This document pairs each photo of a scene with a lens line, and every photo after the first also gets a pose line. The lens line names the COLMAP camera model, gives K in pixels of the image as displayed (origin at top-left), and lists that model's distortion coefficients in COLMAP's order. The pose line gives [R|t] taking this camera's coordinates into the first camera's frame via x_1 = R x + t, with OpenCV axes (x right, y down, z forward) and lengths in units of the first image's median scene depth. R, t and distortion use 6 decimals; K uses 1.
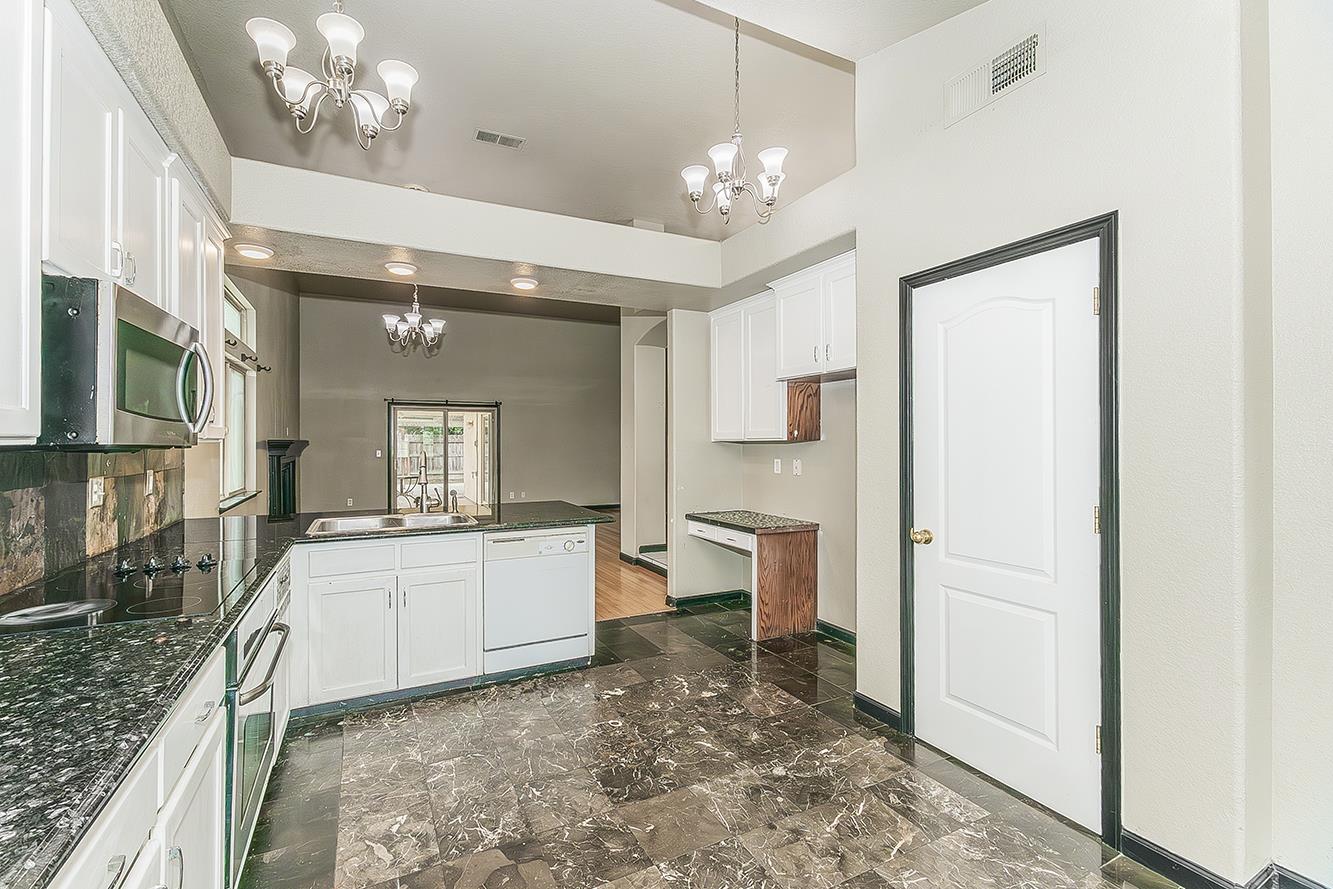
lens RADIAL K [[558.2, 0, 630.9], [0, 558.2, 442.2], [0, 0, 1]] dist [0.006090, -0.000416]
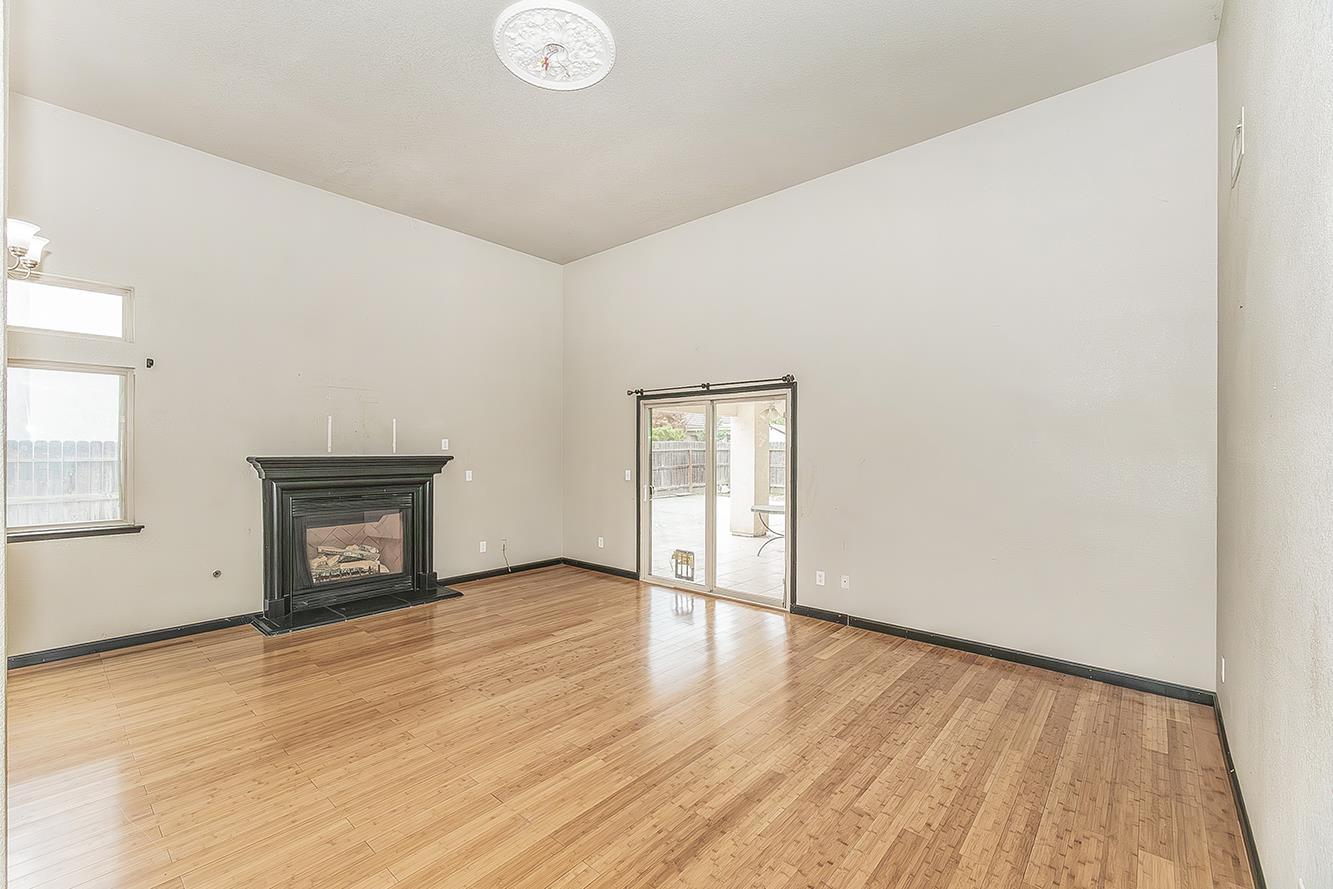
lens RADIAL K [[558.2, 0, 644.3], [0, 558.2, 456.1], [0, 0, 1]] dist [0.006090, -0.000416]
pose [[0.384557, 0.015850, -0.922965, 0.534775], [-0.005521, 0.999874, 0.014870, -0.038402], [0.923085, -0.000623, 0.384596, 2.473984]]
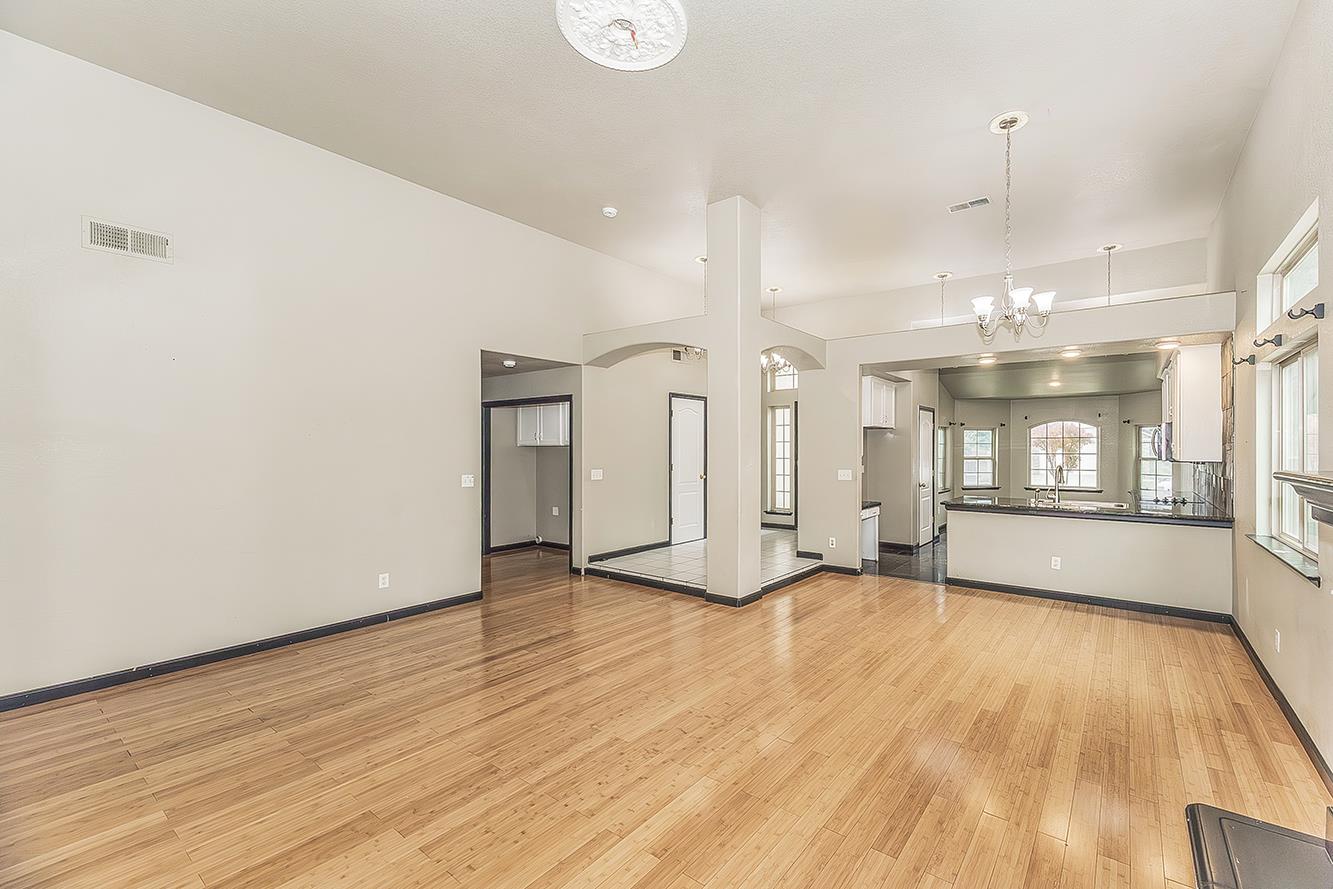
lens RADIAL K [[558.2, 0, 727.9], [0, 558.2, 452.7], [0, 0, 1]] dist [0.006090, -0.000416]
pose [[-0.487982, -0.003085, 0.872848, -1.546699], [0.000017, 0.999994, 0.003544, -0.033138], [-0.872854, 0.001744, -0.487979, 3.070547]]
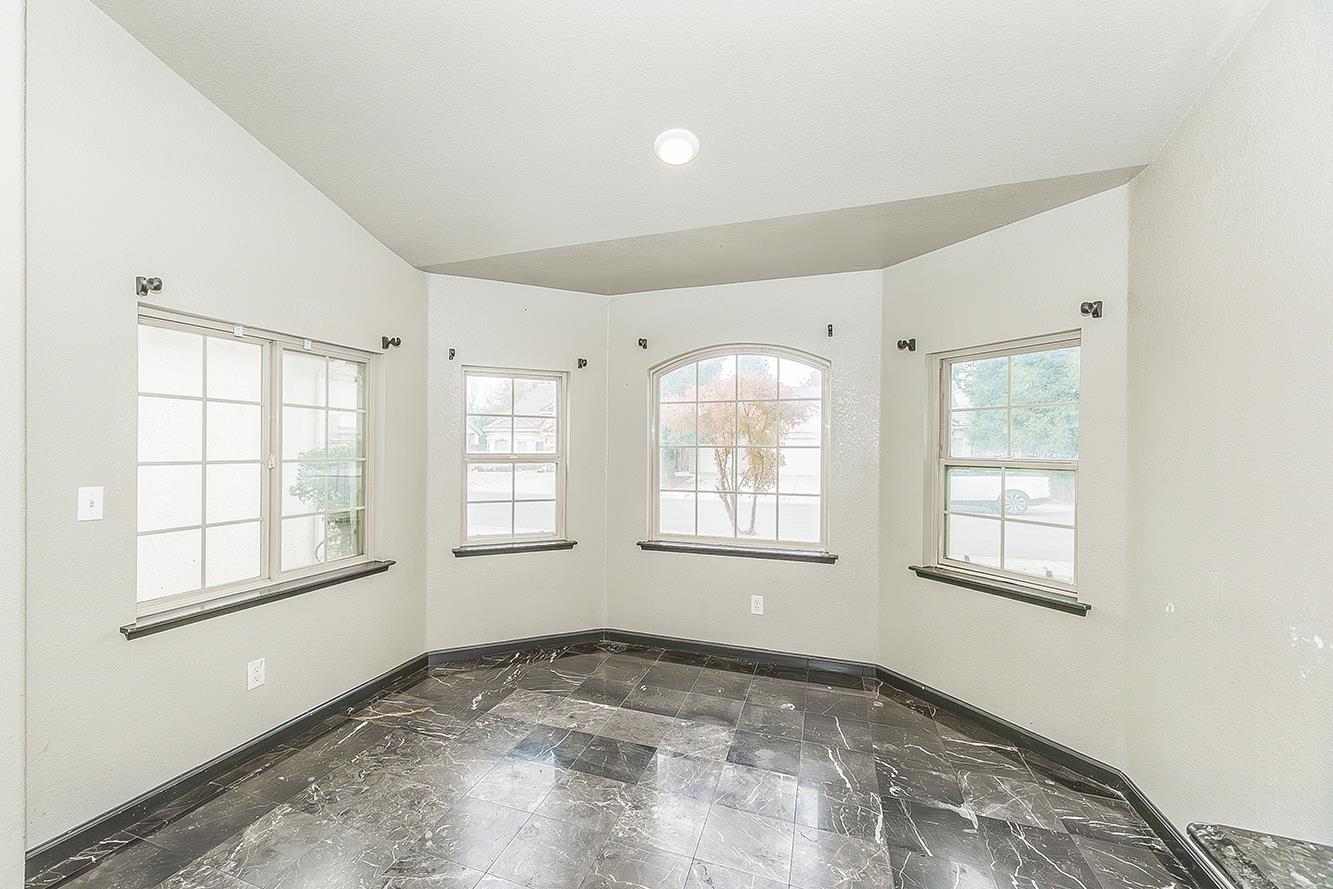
lens RADIAL K [[558.2, 0, 609.1], [0, 558.2, 451.2], [0, 0, 1]] dist [0.006090, -0.000416]
pose [[-0.685294, -0.009191, 0.728209, -0.184768], [-0.004506, 0.999955, 0.008381, -0.012423], [-0.728253, 0.002462, -0.685304, 0.519233]]
